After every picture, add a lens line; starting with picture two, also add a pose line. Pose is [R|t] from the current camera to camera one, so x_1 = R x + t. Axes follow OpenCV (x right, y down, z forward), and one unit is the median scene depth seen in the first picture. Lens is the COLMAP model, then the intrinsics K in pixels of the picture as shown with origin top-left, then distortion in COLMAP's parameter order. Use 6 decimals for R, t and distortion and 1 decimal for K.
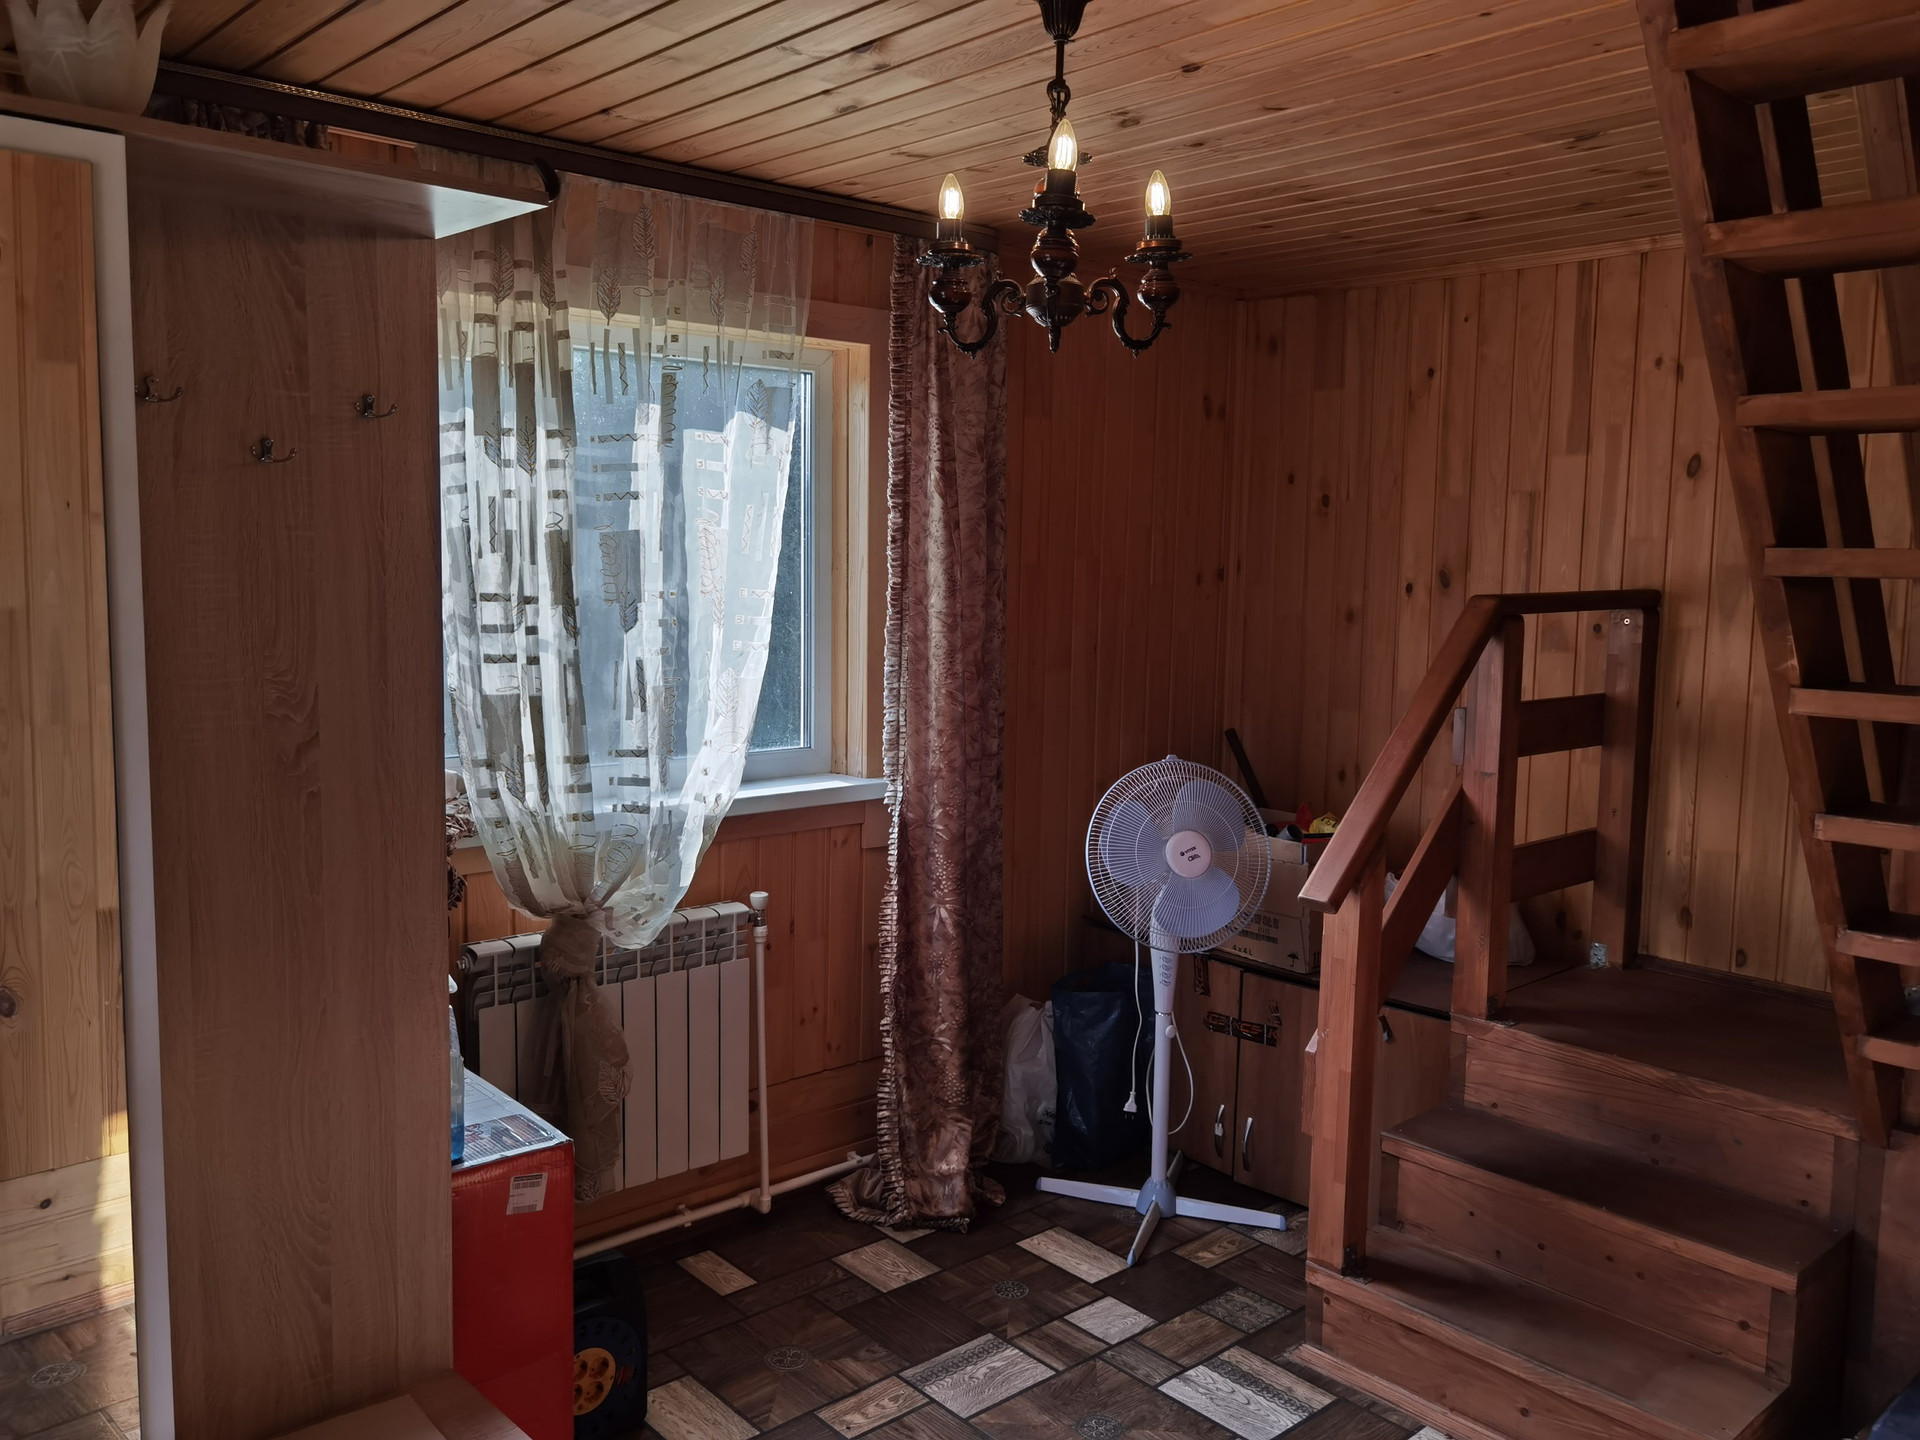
lens RADIAL K [[1536.1, 0, 956.4], [0, 1536.1, 718.6], [0, 0, 1]] dist [0.028459, -0.021690]
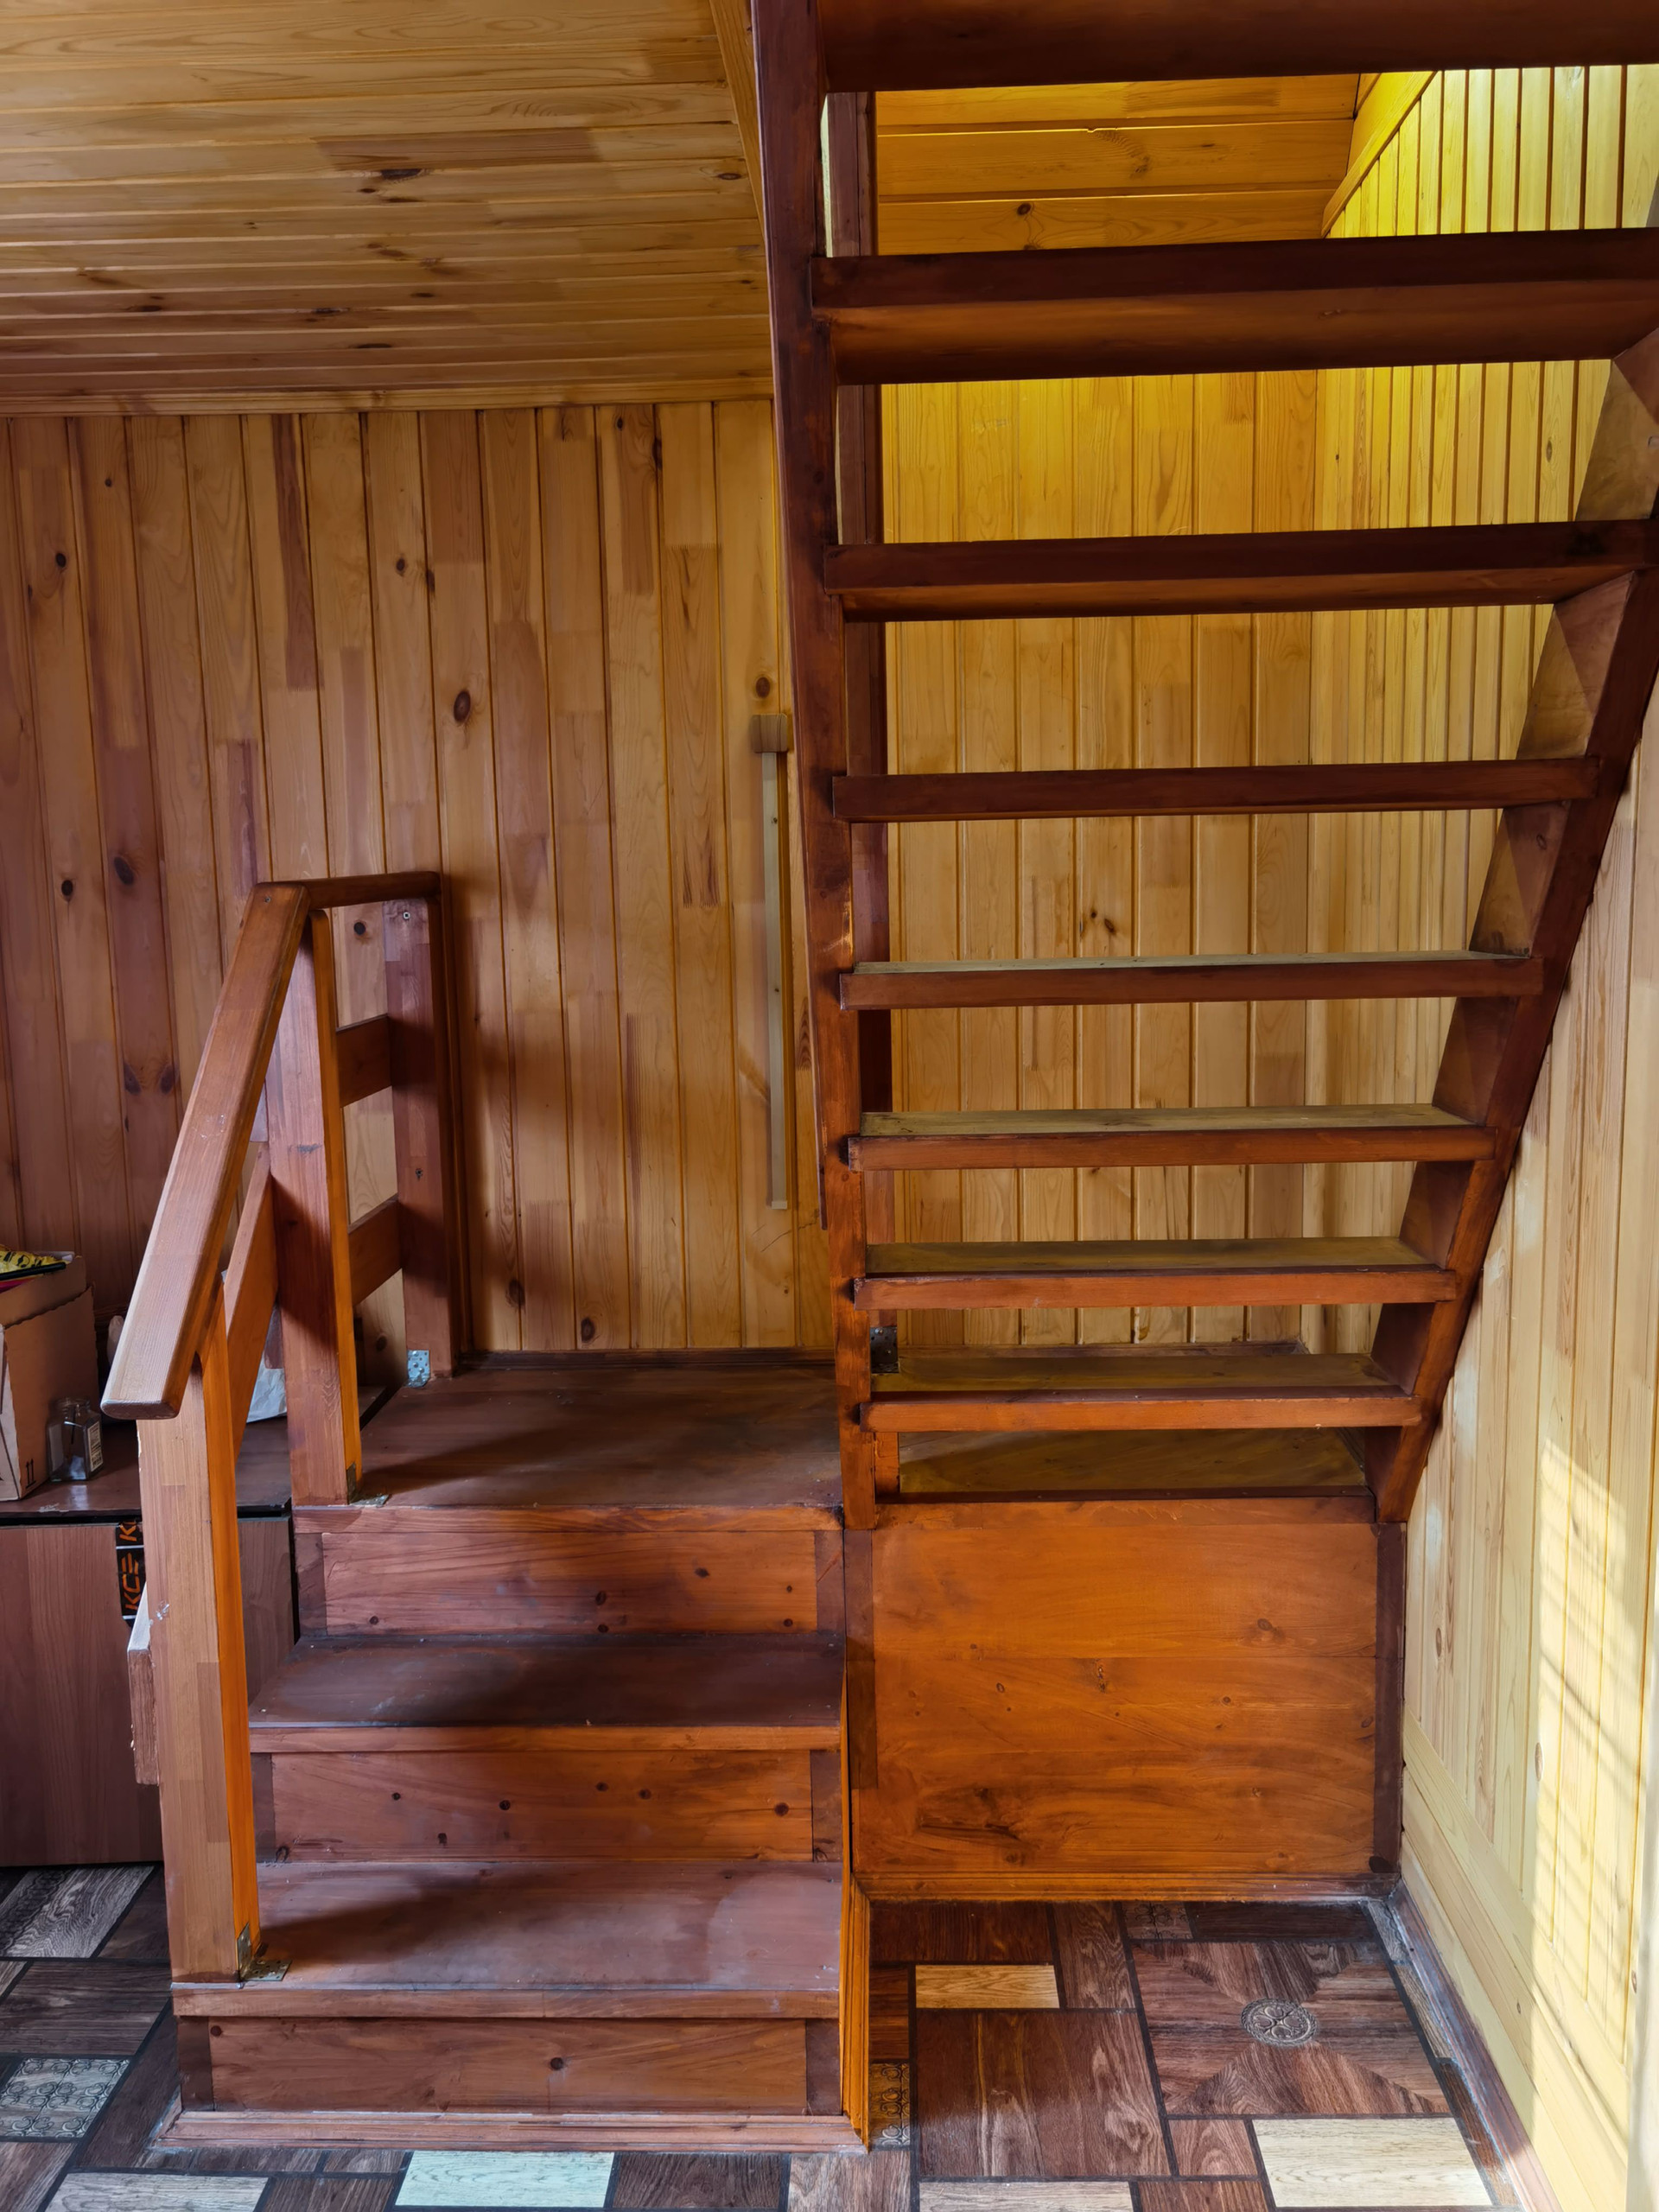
lens RADIAL K [[1769.7, 0, 835.9], [0, 1769.7, 1102.4], [0, 0, 1]] dist [0.028459, -0.021690]
pose [[0.689362, -0.126022, 0.713371, -0.047997], [0.108419, 0.991609, 0.070405, -0.013439], [-0.716258, 0.028808, 0.697241, 0.292565]]
